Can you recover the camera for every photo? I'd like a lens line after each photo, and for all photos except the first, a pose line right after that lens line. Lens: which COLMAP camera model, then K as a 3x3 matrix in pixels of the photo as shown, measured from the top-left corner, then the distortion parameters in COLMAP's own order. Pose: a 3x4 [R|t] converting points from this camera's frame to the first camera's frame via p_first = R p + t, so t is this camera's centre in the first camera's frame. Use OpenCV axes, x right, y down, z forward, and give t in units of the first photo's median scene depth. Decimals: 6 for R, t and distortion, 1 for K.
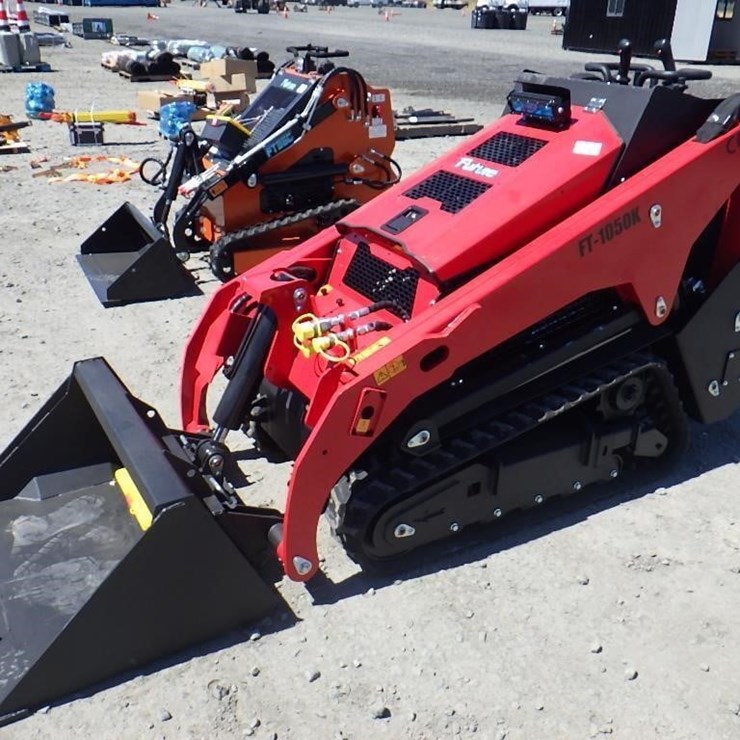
lens RADIAL K [[774.6, 0, 371.2], [0, 774.6, 387.3], [0, 0, 1]] dist [-0.034855, -0.001622]
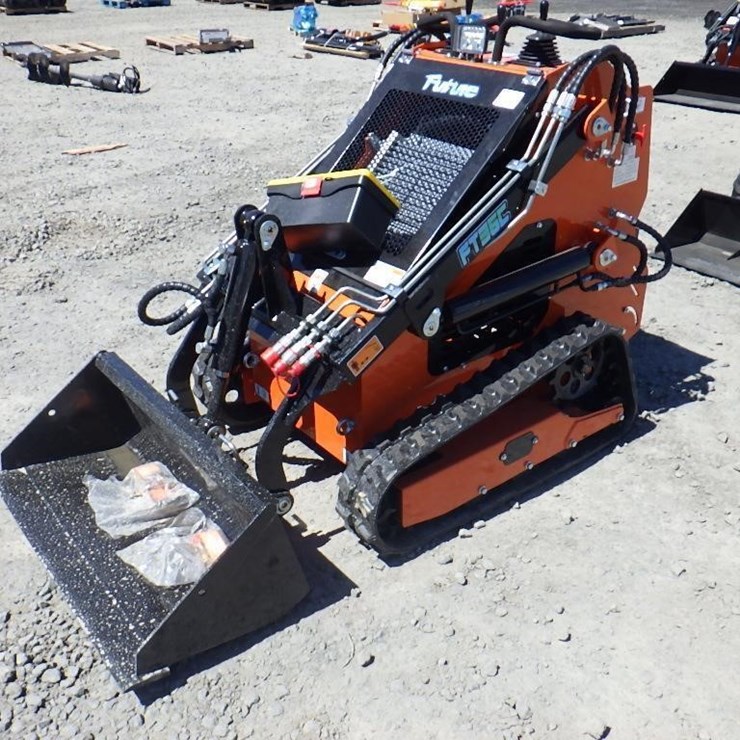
lens RADIAL K [[808.4, 0, 371.7], [0, 808.4, 376.9], [0, 0, 1]] dist [-0.010486, 0.008858]
pose [[0.983843, -0.110747, 0.140667, -0.141268], [0.105519, 0.993438, 0.044118, -0.144654], [-0.144630, -0.028562, 0.989073, 0.306655]]
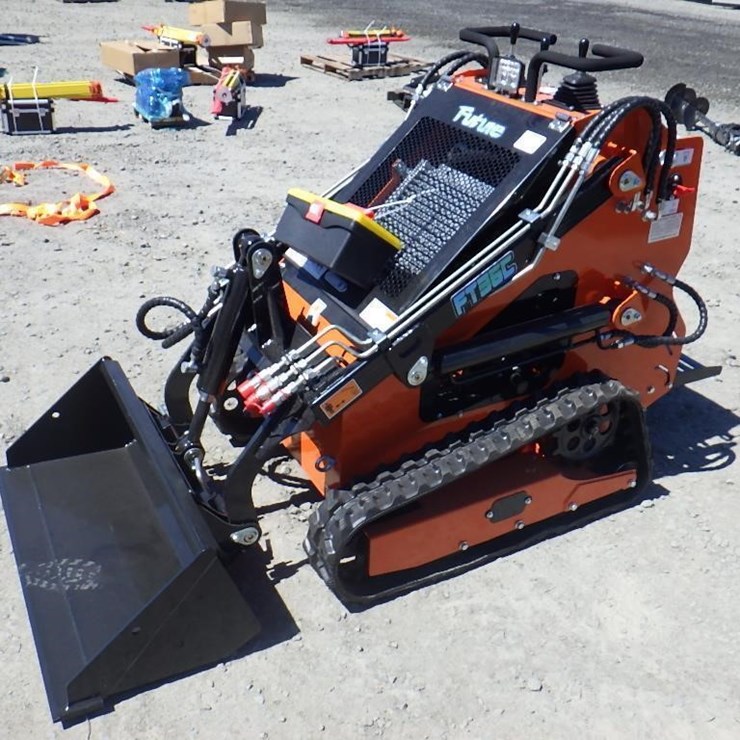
lens RADIAL K [[808.4, 0, 371.7], [0, 808.4, 376.9], [0, 0, 1]] dist [-0.010486, 0.008858]
pose [[0.999306, 0.005961, 0.036770, -0.108024], [-0.007784, 0.998738, 0.049617, -0.158615], [-0.036428, -0.049869, 0.998091, 0.314004]]
